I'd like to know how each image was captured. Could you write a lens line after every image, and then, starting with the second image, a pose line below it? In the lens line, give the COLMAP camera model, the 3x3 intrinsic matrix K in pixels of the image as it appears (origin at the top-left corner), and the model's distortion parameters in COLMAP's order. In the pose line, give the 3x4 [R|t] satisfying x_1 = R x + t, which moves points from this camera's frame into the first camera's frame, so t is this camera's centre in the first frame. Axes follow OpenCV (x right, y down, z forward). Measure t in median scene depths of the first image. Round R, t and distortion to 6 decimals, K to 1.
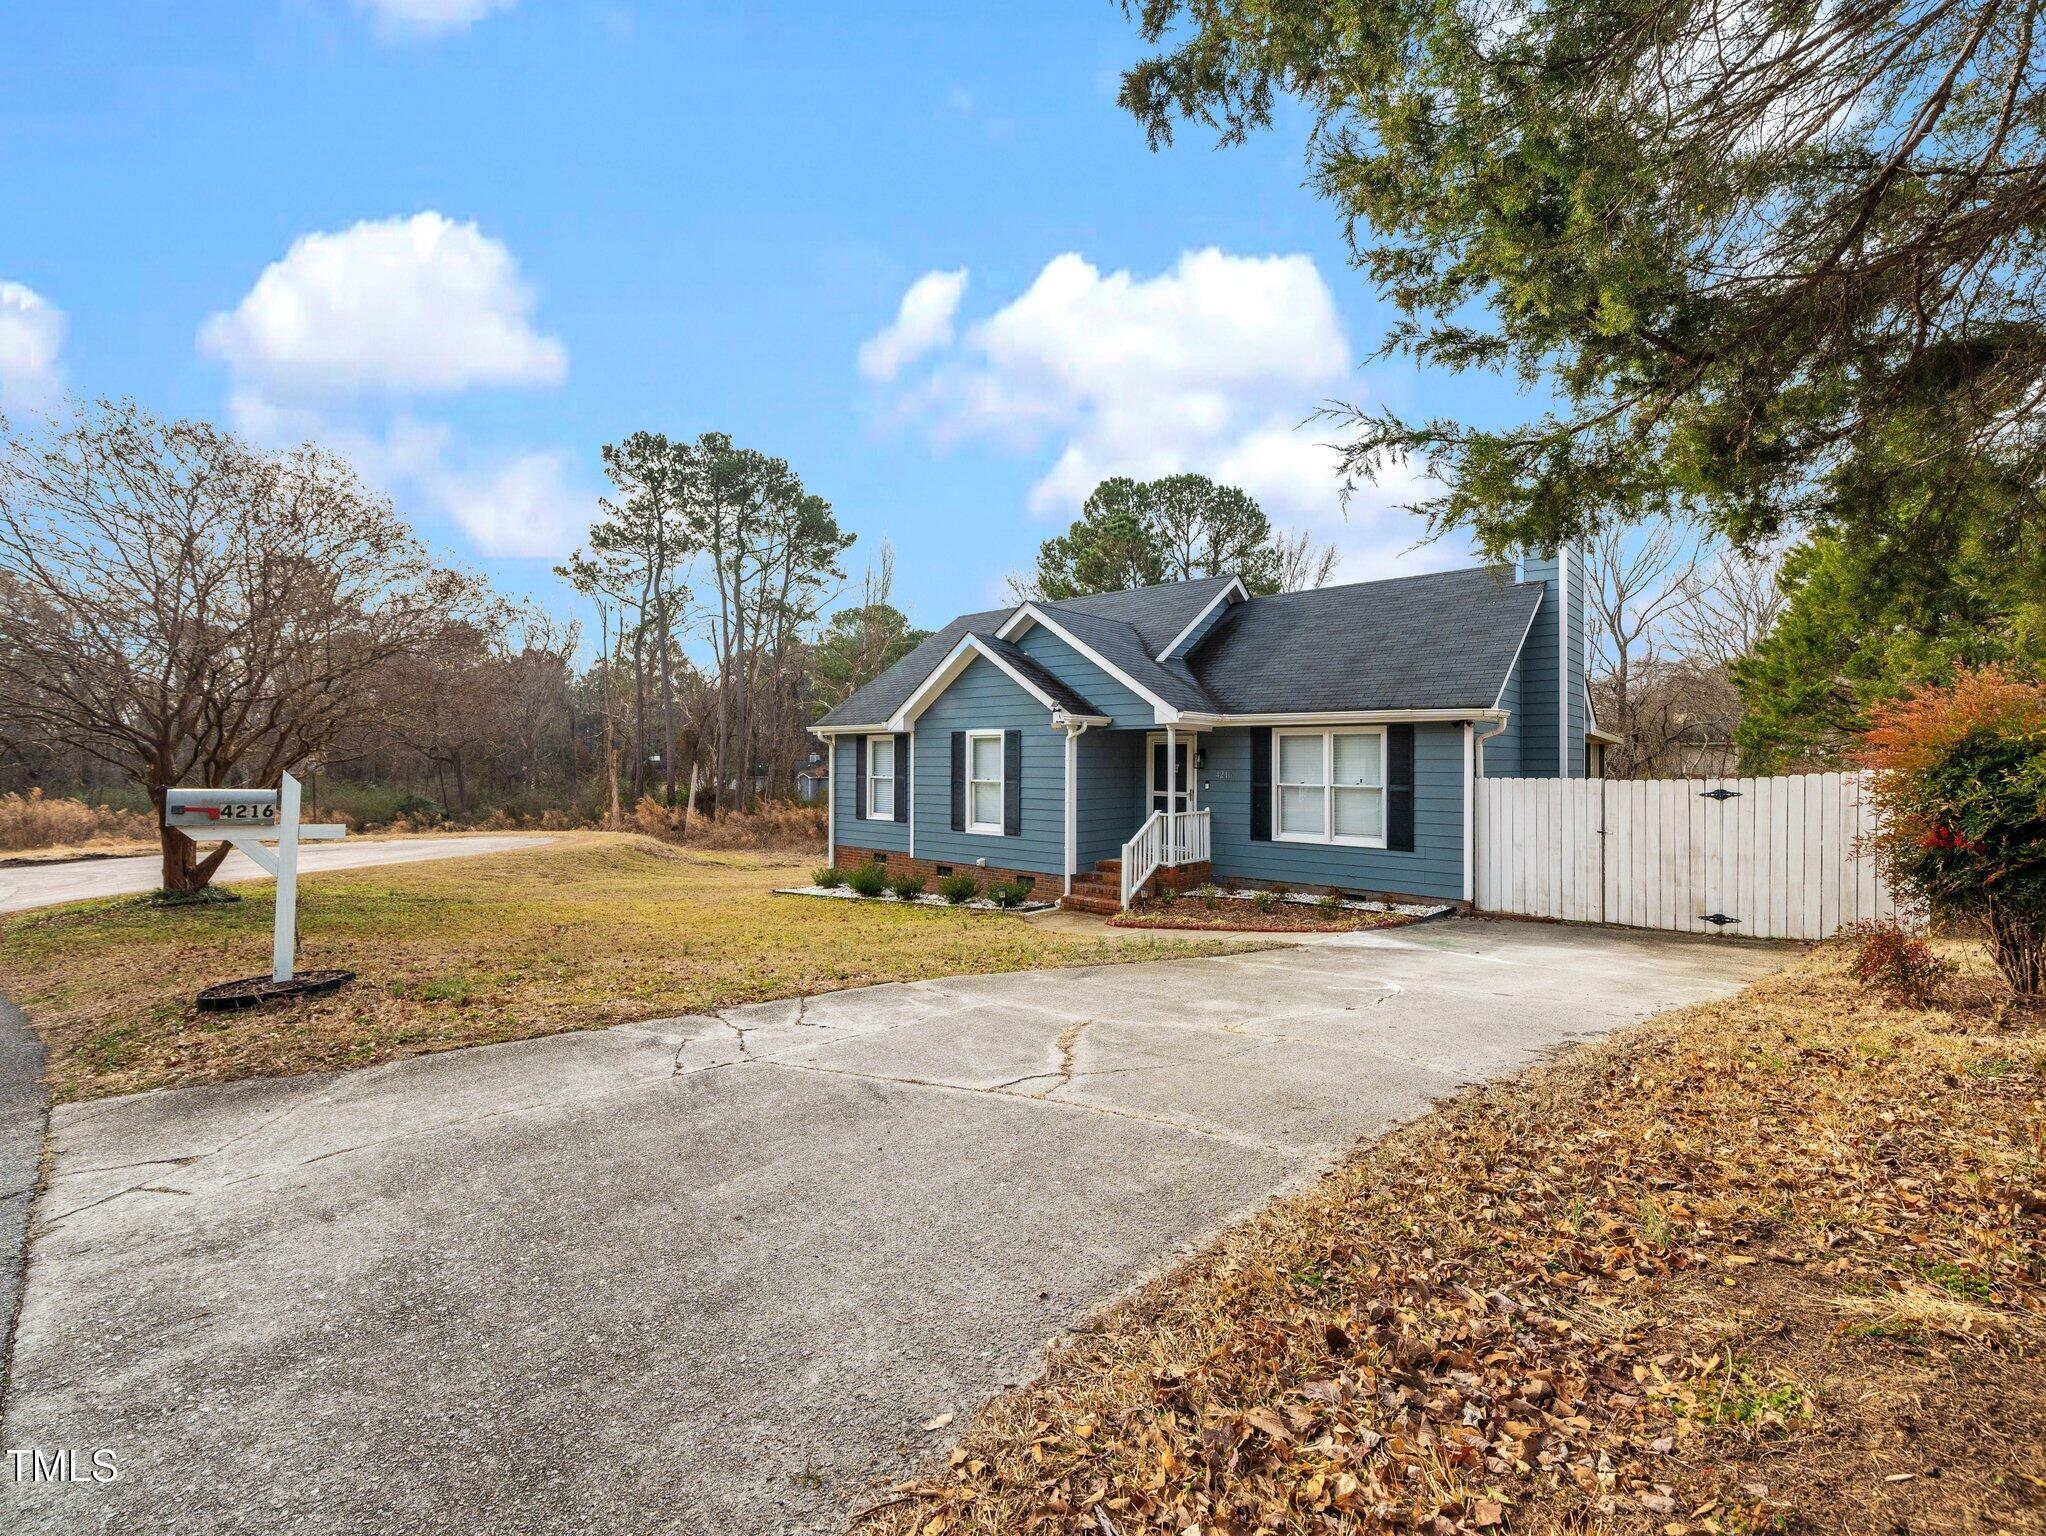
lens RADIAL K [[850.3, 0, 1028.5], [0, 850.3, 764.5], [0, 0, 1]] dist [-0.001835, 0.000312]
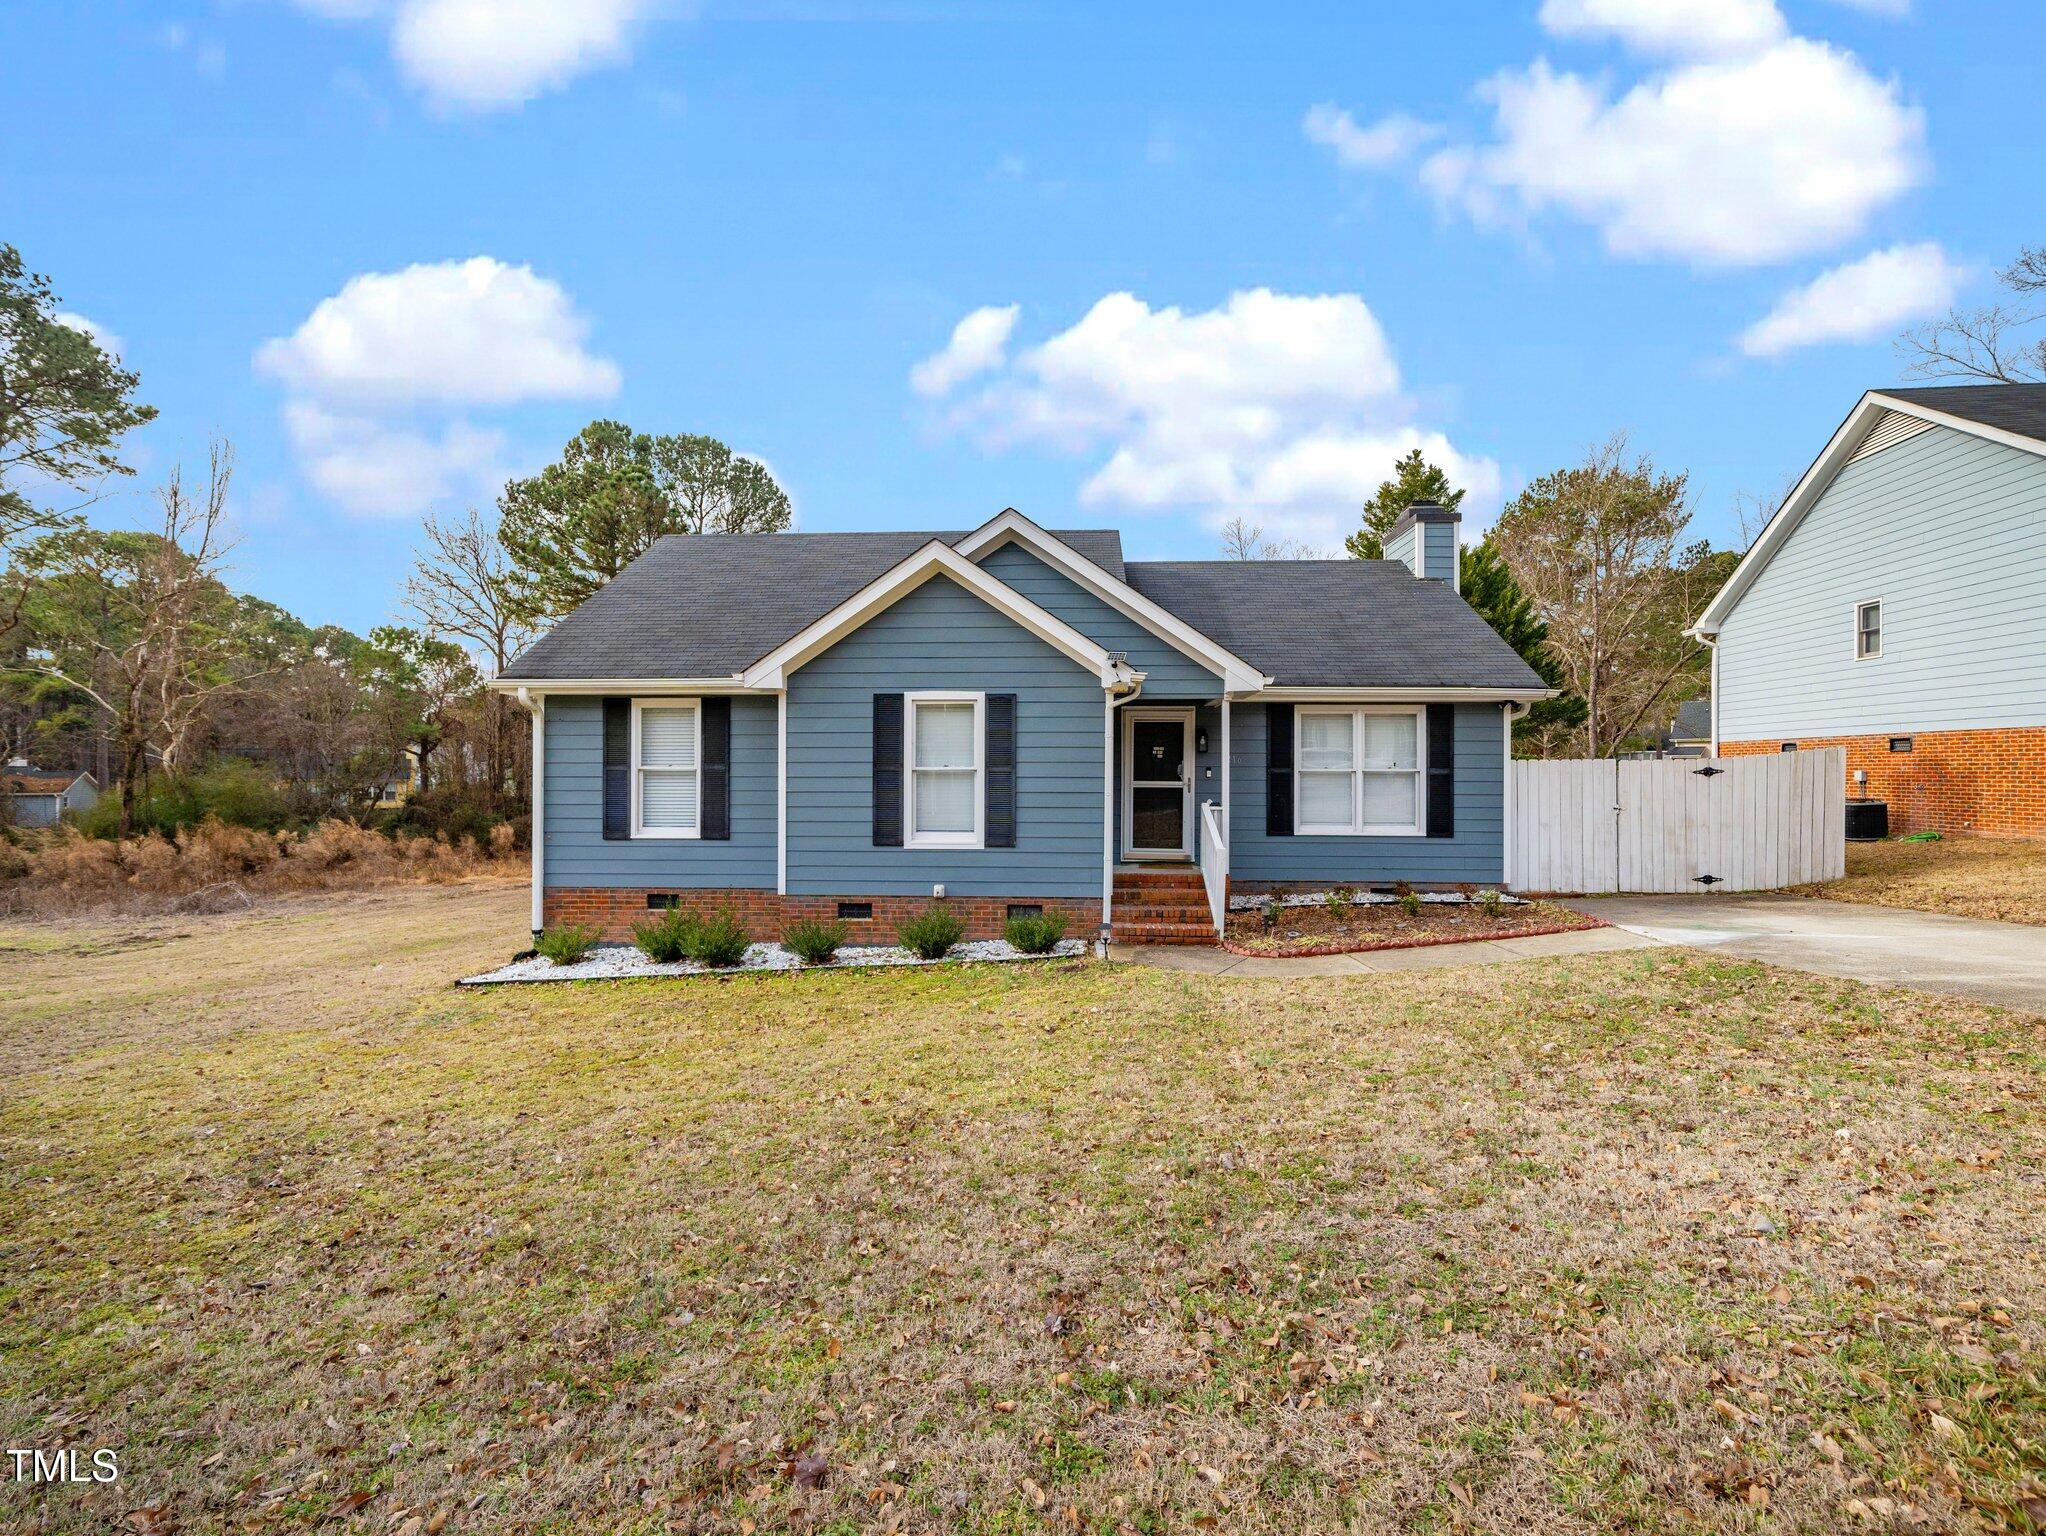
lens RADIAL K [[850.3, 0, 1020.4], [0, 850.3, 770.6], [0, 0, 1]] dist [-0.001835, 0.000312]
pose [[0.787625, -0.002440, 0.616150, -0.453071], [0.002348, 0.999997, 0.000959, 0.022243], [-0.616150, 0.000691, 0.787629, 0.478665]]
